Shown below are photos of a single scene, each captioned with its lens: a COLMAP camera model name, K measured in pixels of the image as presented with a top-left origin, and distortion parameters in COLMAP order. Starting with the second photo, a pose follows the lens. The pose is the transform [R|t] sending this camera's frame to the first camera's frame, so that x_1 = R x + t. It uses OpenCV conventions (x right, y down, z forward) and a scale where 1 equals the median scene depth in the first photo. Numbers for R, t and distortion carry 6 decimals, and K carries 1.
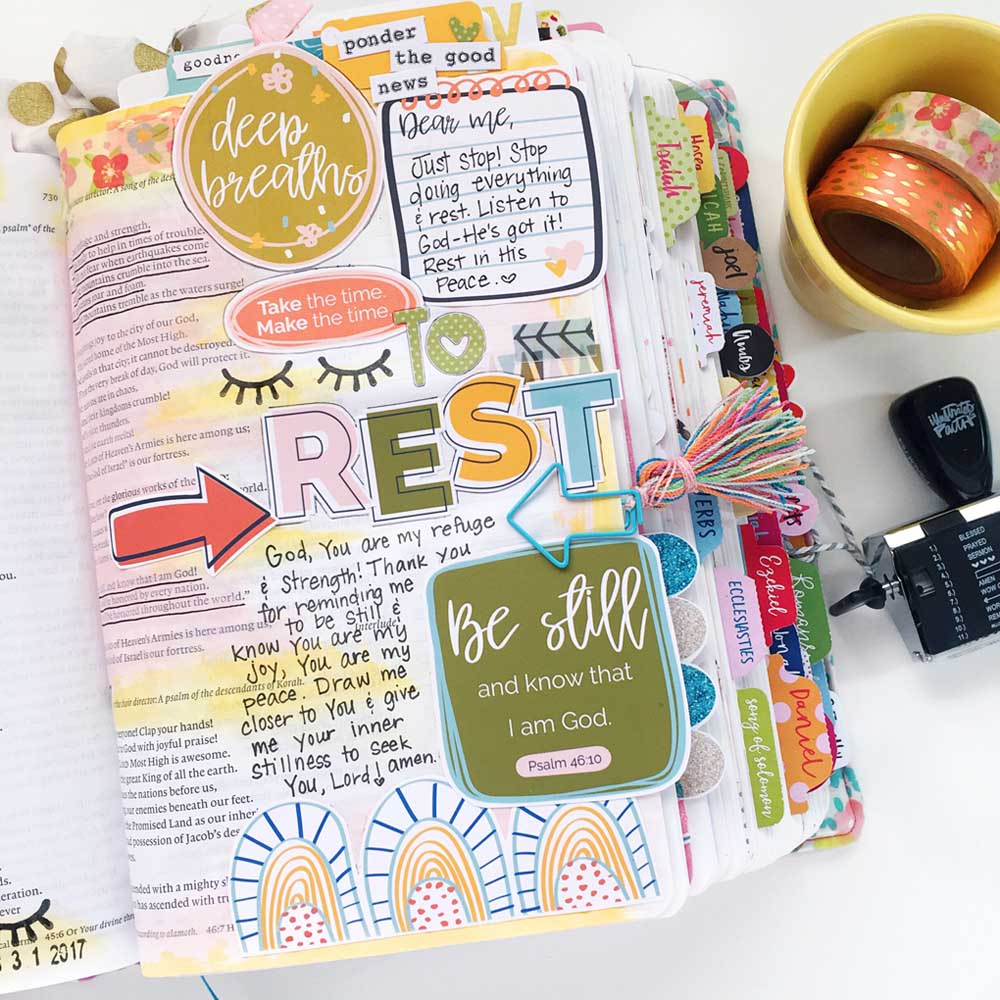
lens RADIAL K [[1151.6, 0, 494.4], [0, 1151.6, 497.0], [0, 0, 1]] dist [0.071371, -0.100972]
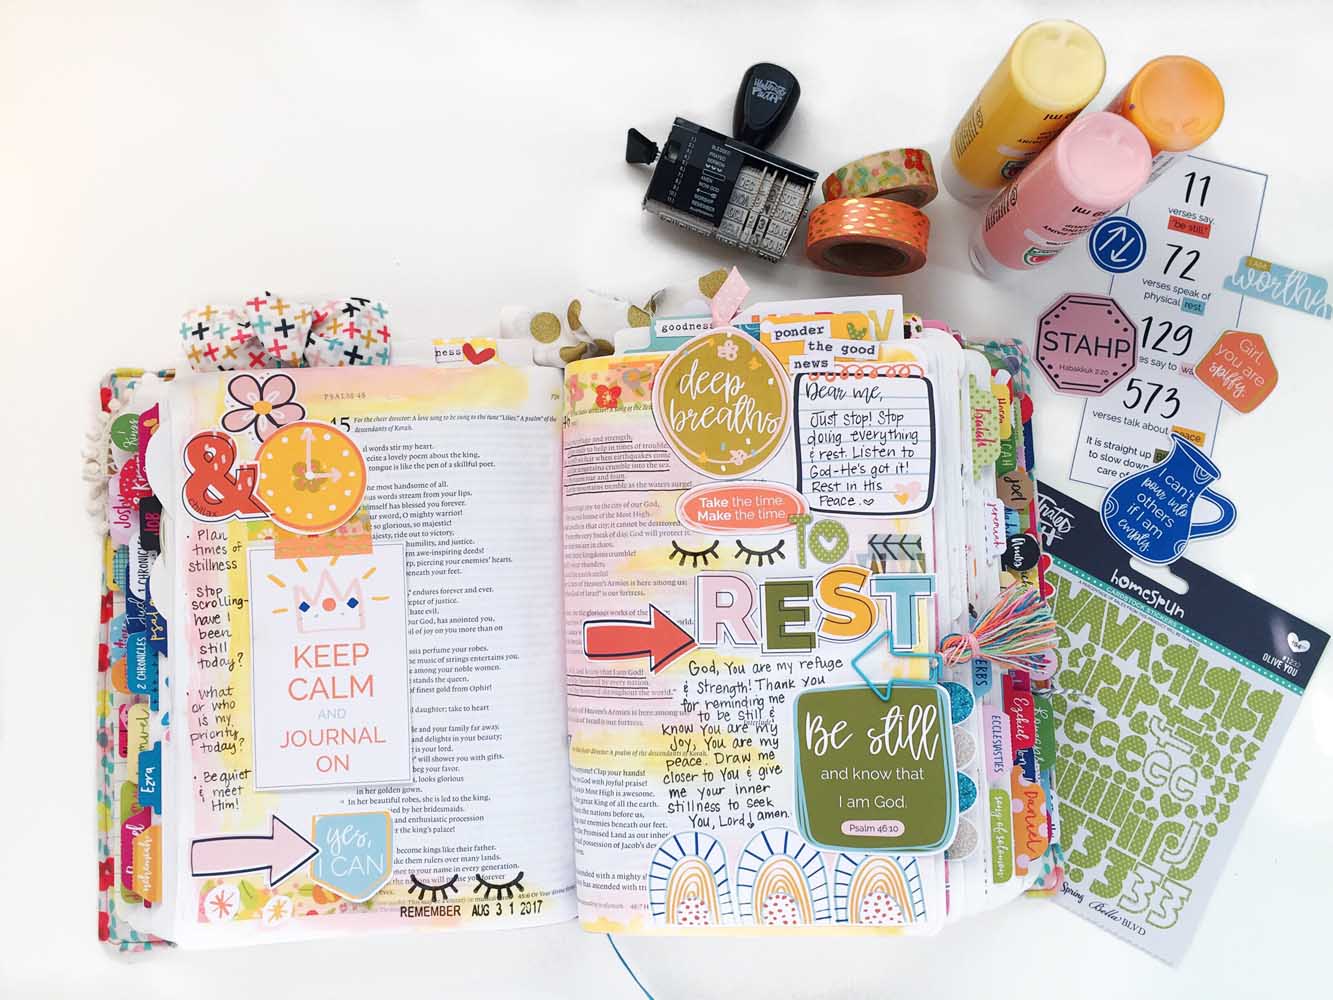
lens RADIAL K [[1138.3, 0, 671.0], [0, 1138.3, 496.1], [0, 0, 1]] dist [0.083993, -0.110435]
pose [[0.993485, 0.109181, -0.032661, -0.195923], [-0.108147, 0.993622, 0.031917, -0.217492], [0.035938, -0.028177, 0.998957, -0.492944]]
